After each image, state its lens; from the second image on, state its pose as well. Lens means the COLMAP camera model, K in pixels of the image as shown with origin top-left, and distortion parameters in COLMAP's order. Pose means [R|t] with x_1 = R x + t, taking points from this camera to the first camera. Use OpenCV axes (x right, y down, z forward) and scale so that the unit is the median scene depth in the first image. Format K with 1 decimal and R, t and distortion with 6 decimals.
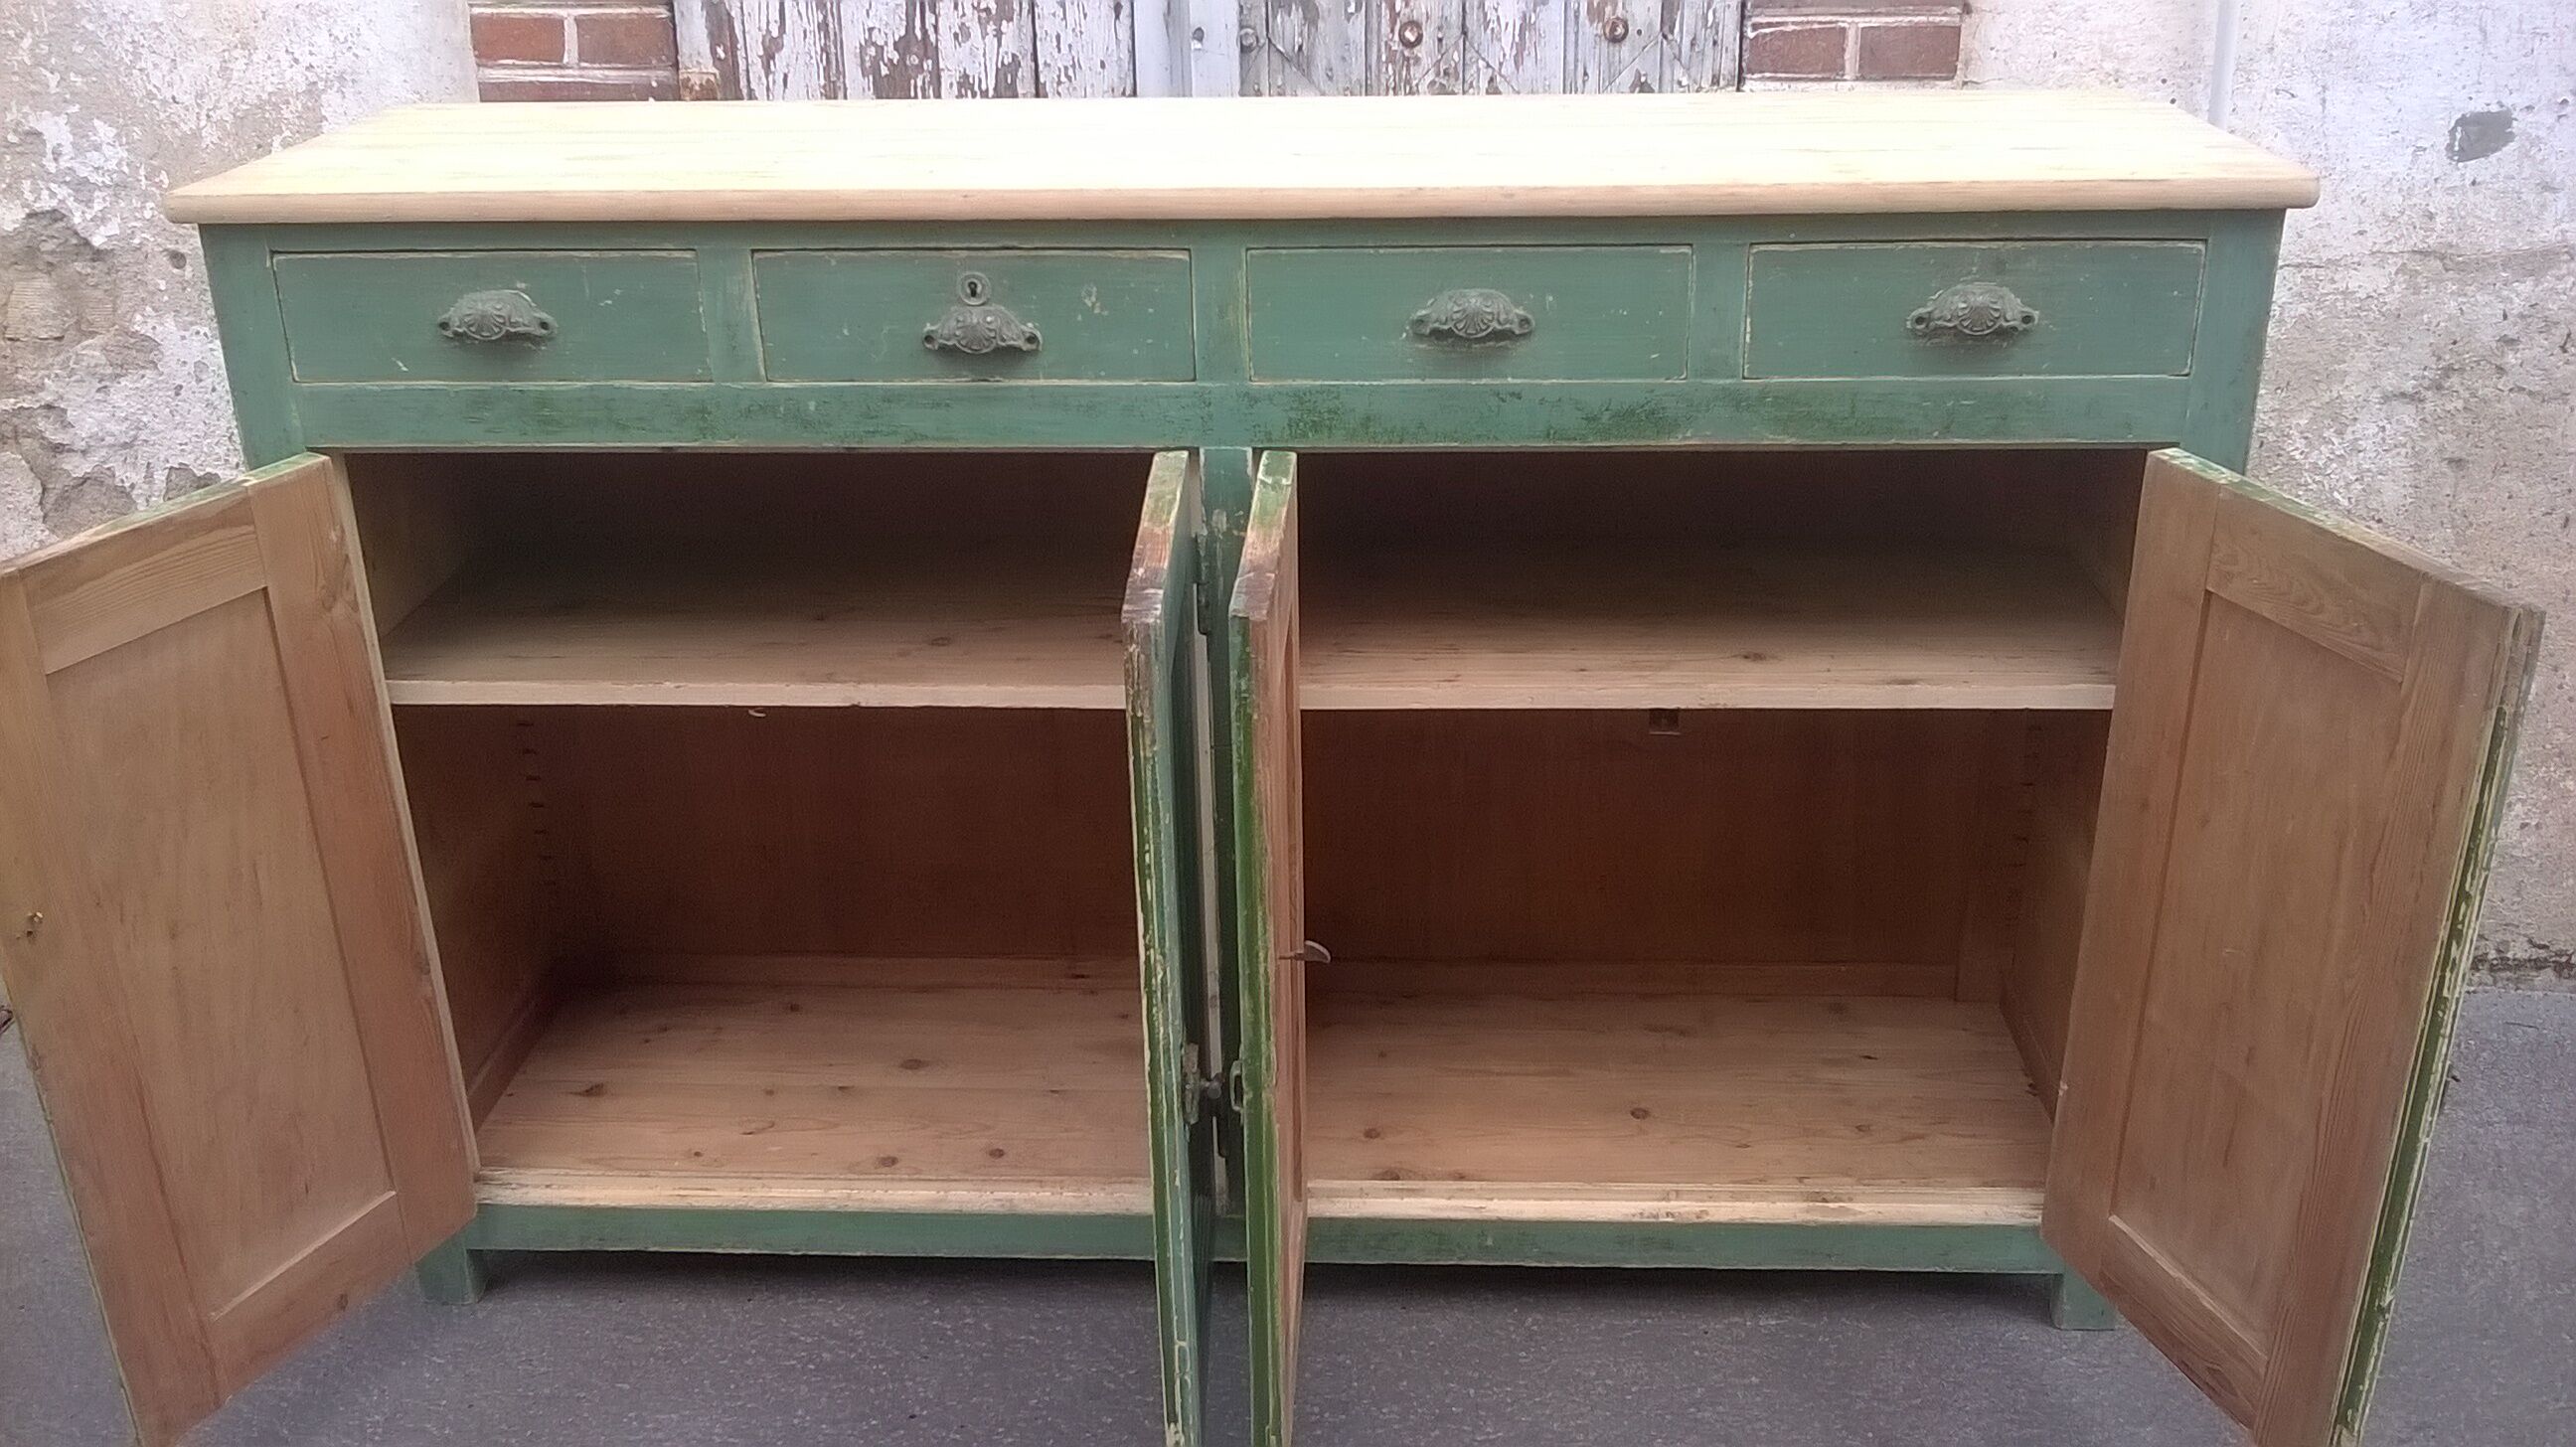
lens RADIAL K [[2265.0, 0, 1279.2], [0, 2265.0, 720.2], [0, 0, 1]] dist [0.036865, -0.158842]
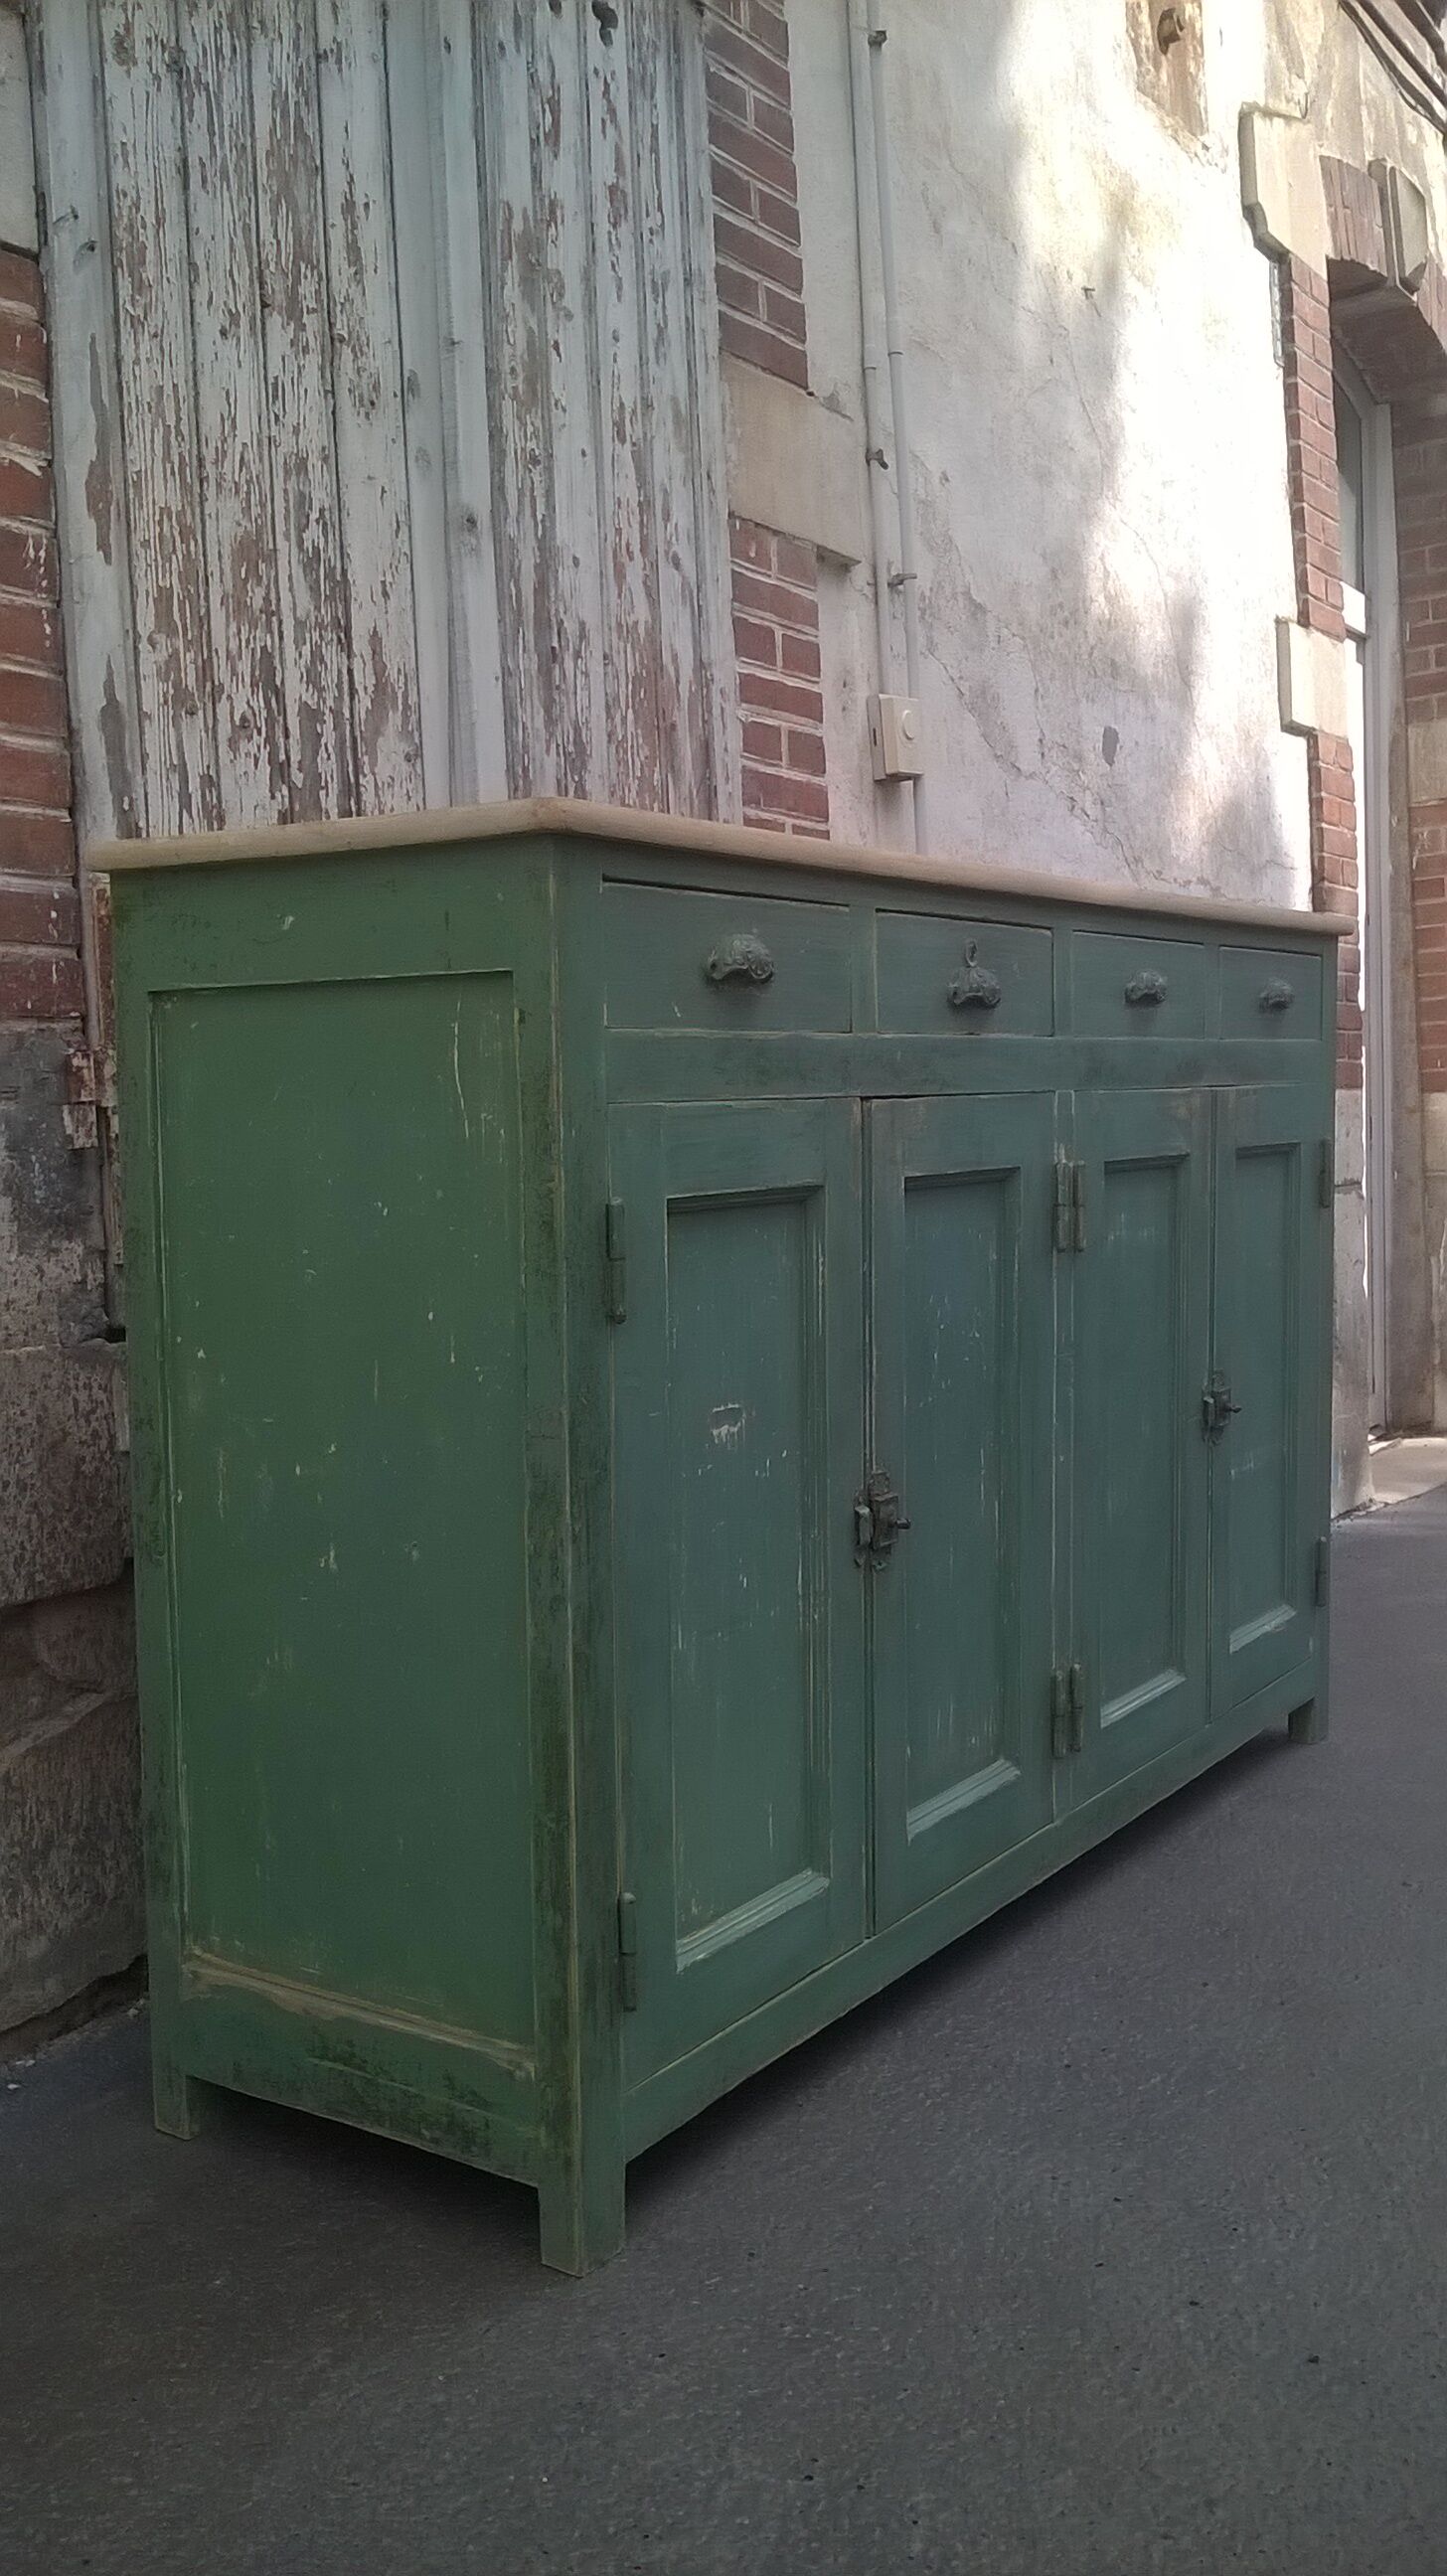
lens RADIAL K [[2274.2, 0, 723.9], [0, 2274.2, 1307.9], [0, 0, 1]] dist [0.048999, -0.195398]
pose [[0.515699, -0.075638, 0.853425, -0.917859], [0.346199, 0.929551, -0.126812, 0.063946], [-0.783710, 0.360852, 0.505554, 0.430924]]
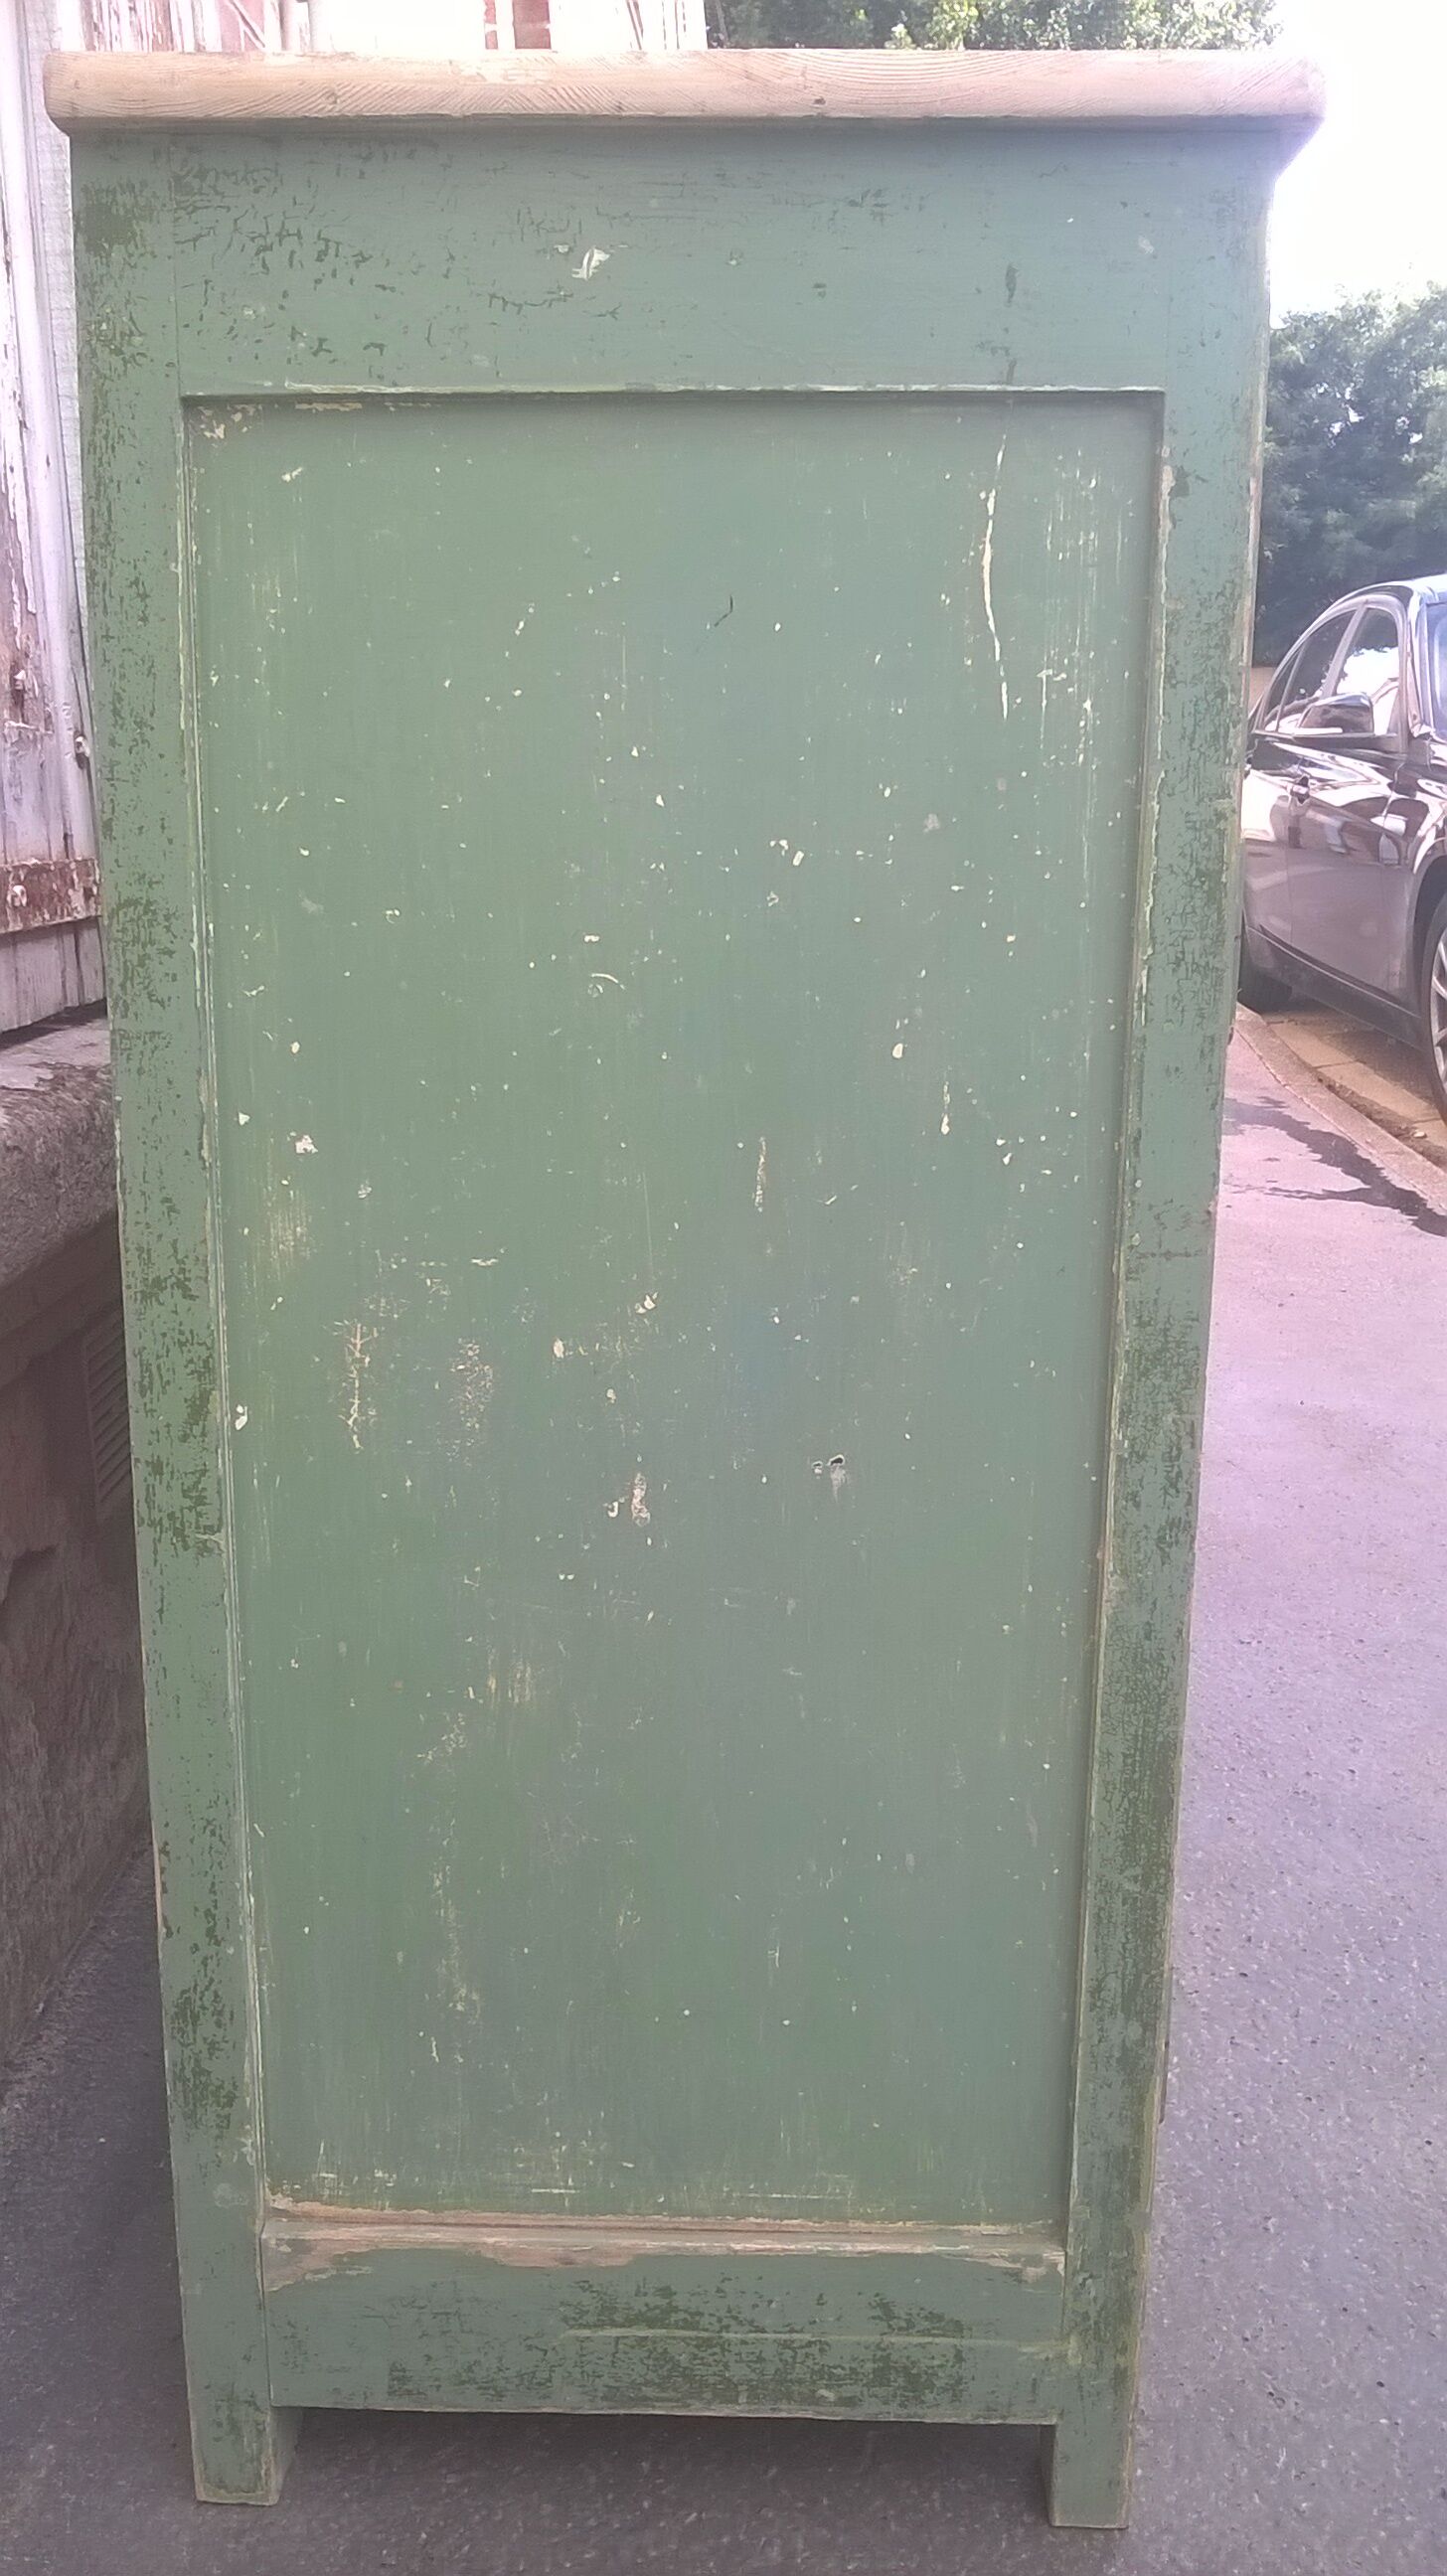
lens RADIAL K [[2233.3, 0, 695.5], [0, 2233.3, 1365.0], [0, 0, 1]] dist [0.034450, -0.159197]
pose [[-0.020052, -0.225176, 0.974112, -0.743476], [0.389321, 0.895646, 0.215052, -0.104908], [-0.920884, 0.383554, 0.069706, 0.892758]]
